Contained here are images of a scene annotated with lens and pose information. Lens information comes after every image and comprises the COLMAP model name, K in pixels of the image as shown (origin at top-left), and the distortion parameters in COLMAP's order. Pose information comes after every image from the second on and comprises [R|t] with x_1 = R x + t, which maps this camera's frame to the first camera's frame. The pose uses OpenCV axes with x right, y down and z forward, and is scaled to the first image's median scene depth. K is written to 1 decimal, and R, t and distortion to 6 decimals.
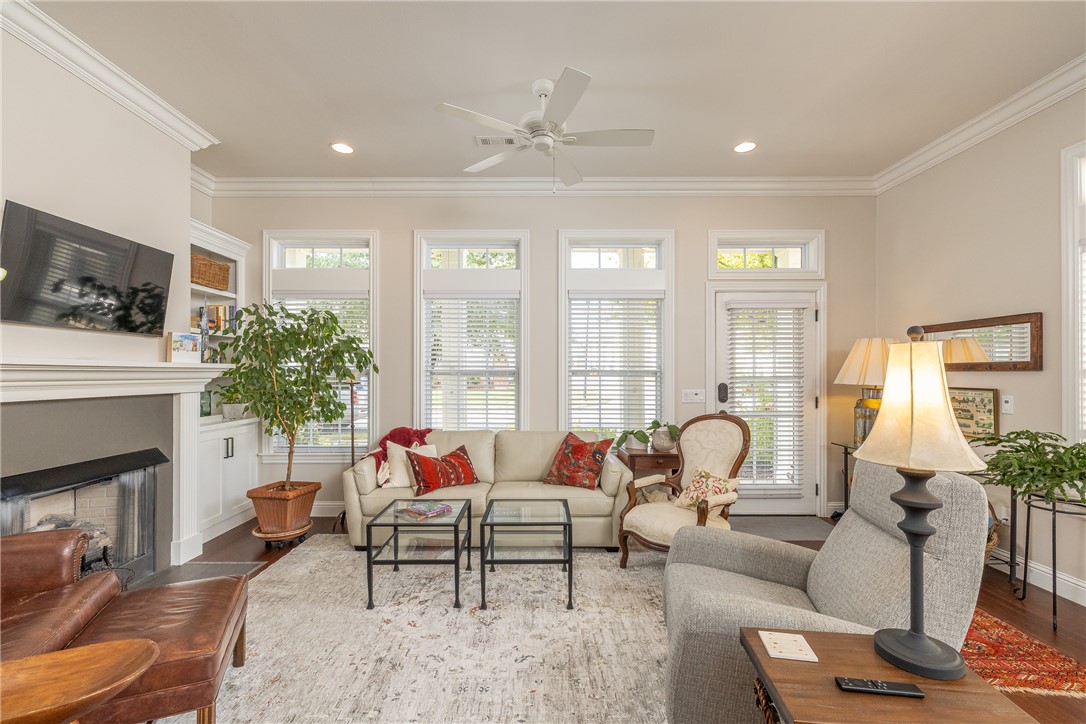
lens RADIAL K [[464.2, 0, 534.1], [0, 464.2, 369.5], [0, 0, 1]] dist [-0.000239, 0.001290]
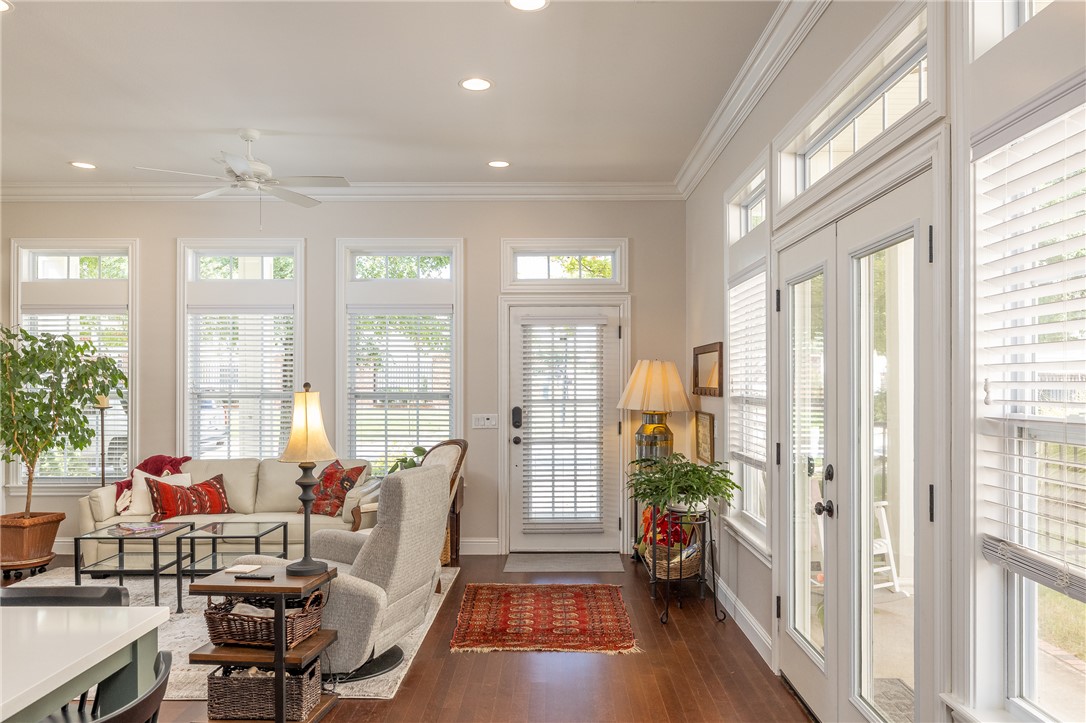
lens RADIAL K [[772.0, 0, 542.5], [0, 772.0, 372.6], [0, 0, 1]] dist [-0.003152, -0.000931]
pose [[0.999996, -0.001063, 0.002617, 0.505932], [0.001070, 0.999995, -0.002812, -0.036865], [-0.002614, 0.002815, 0.999993, -0.569787]]
